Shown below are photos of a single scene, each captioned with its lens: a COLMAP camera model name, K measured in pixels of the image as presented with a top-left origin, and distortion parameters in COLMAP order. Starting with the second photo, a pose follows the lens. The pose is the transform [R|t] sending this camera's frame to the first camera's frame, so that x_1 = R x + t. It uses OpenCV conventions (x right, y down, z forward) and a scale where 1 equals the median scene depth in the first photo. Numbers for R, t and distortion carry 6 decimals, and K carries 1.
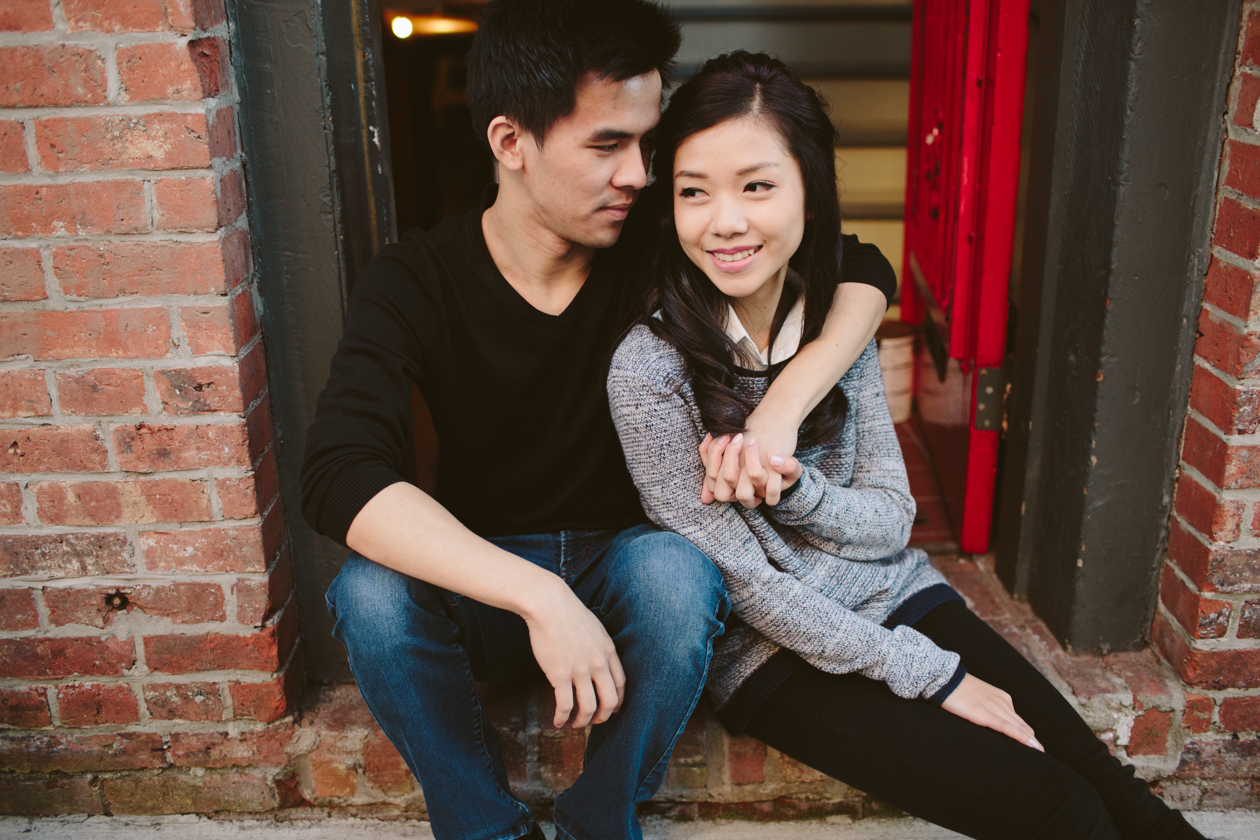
lens RADIAL K [[1229.0, 0, 630.0], [0, 1229.0, 420.0], [0, 0, 1]] dist [-0.099218, 0.134769]
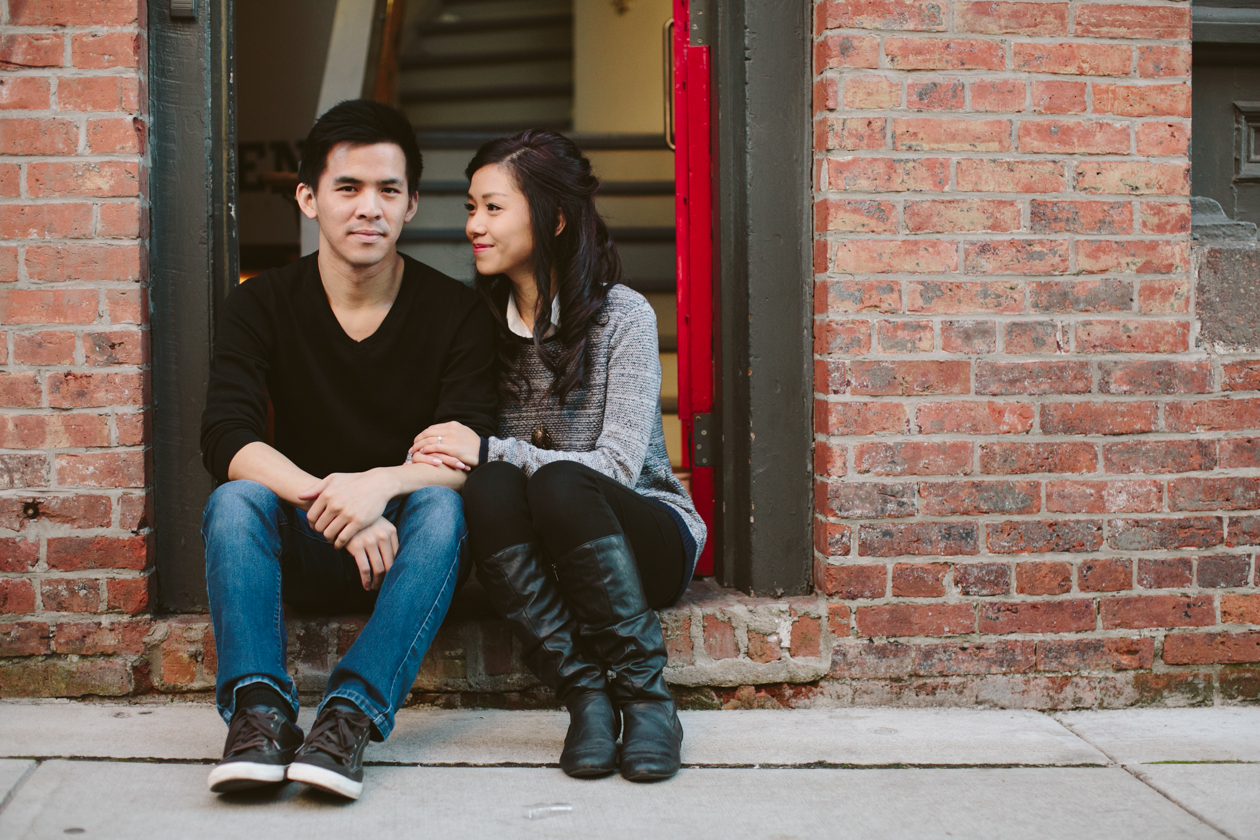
lens RADIAL K [[1901.9, 0, 632.6], [0, 1901.9, 402.0], [0, 0, 1]] dist [-0.183052, 0.444248]
pose [[0.996288, 0.007279, 0.085771, 0.067808], [0.018927, 0.953510, -0.300765, 0.667759], [-0.083972, 0.301272, 0.949834, -1.077637]]
